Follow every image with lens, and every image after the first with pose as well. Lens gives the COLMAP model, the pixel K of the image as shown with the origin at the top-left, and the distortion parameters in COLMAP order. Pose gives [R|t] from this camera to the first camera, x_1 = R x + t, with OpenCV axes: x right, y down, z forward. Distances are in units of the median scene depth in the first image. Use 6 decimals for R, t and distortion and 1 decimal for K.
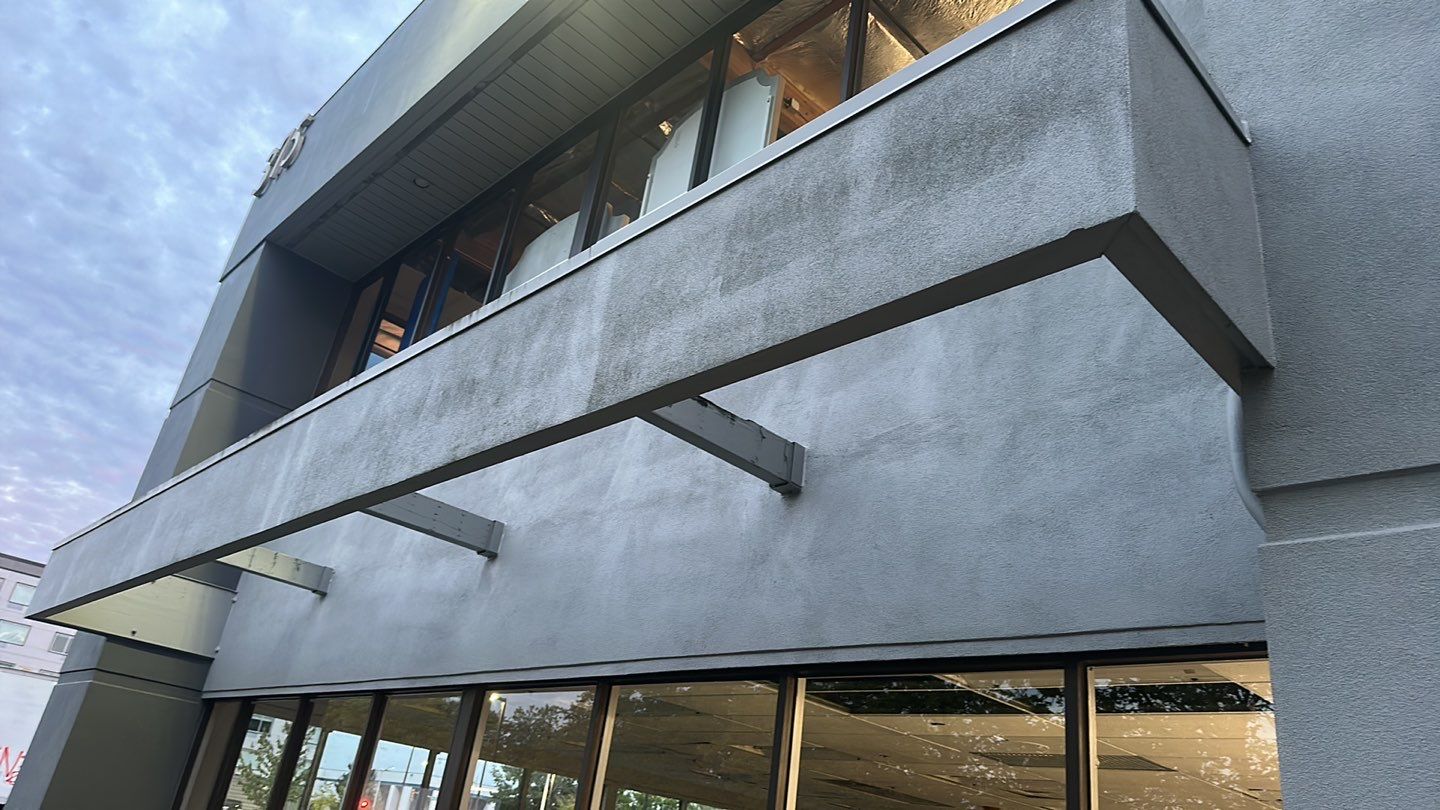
lens RADIAL K [[957.4, 0, 720.0], [0, 957.4, 405.0], [0, 0, 1]] dist [0.002886, 0.001124]
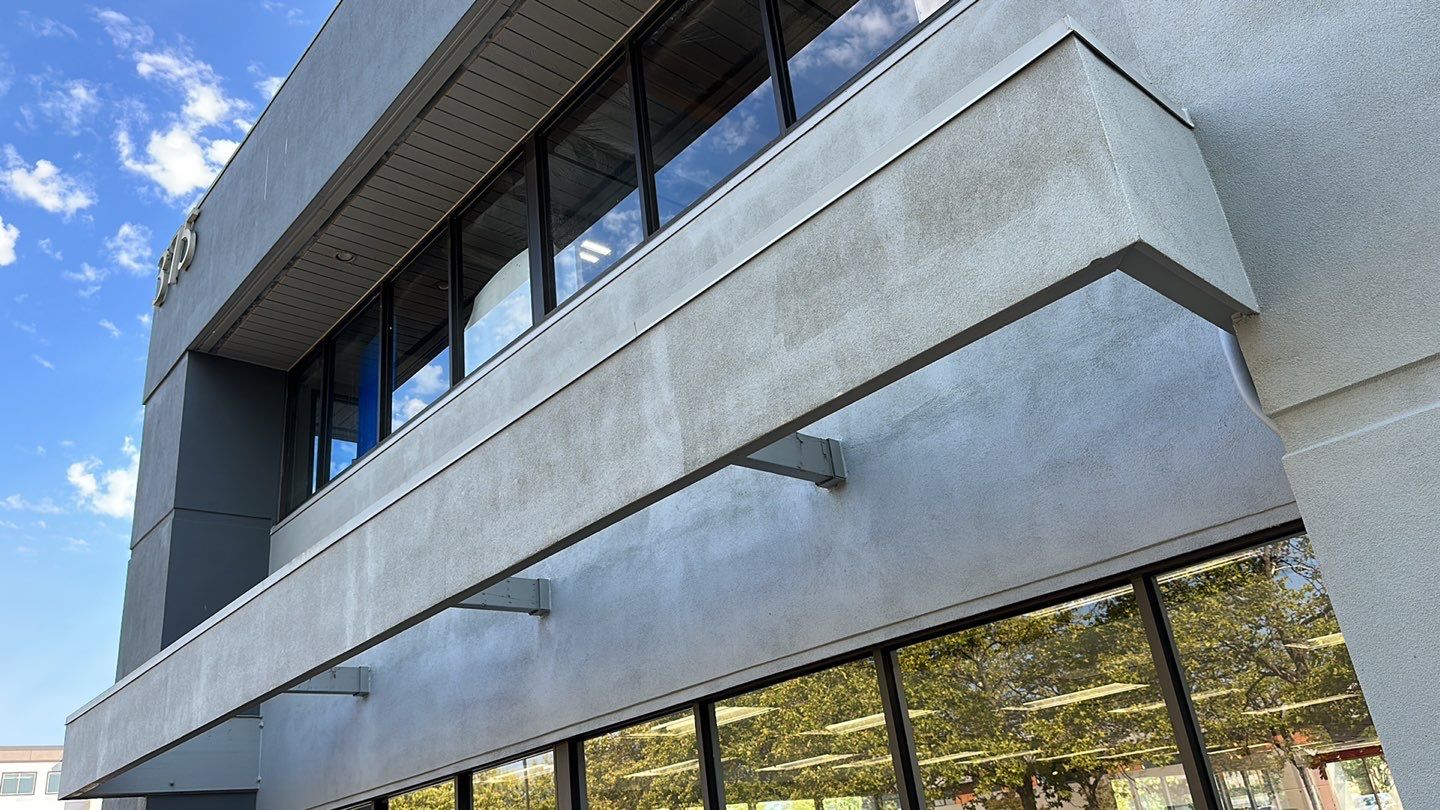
lens RADIAL K [[1037.9, 0, 720.0], [0, 1037.9, 405.0], [0, 0, 1]] dist [0.009687, 0.000388]
pose [[0.967955, -0.244645, 0.056673, -0.110104], [0.243189, 0.969470, 0.031407, -0.073101], [-0.062627, -0.016618, 0.997899, -0.164755]]
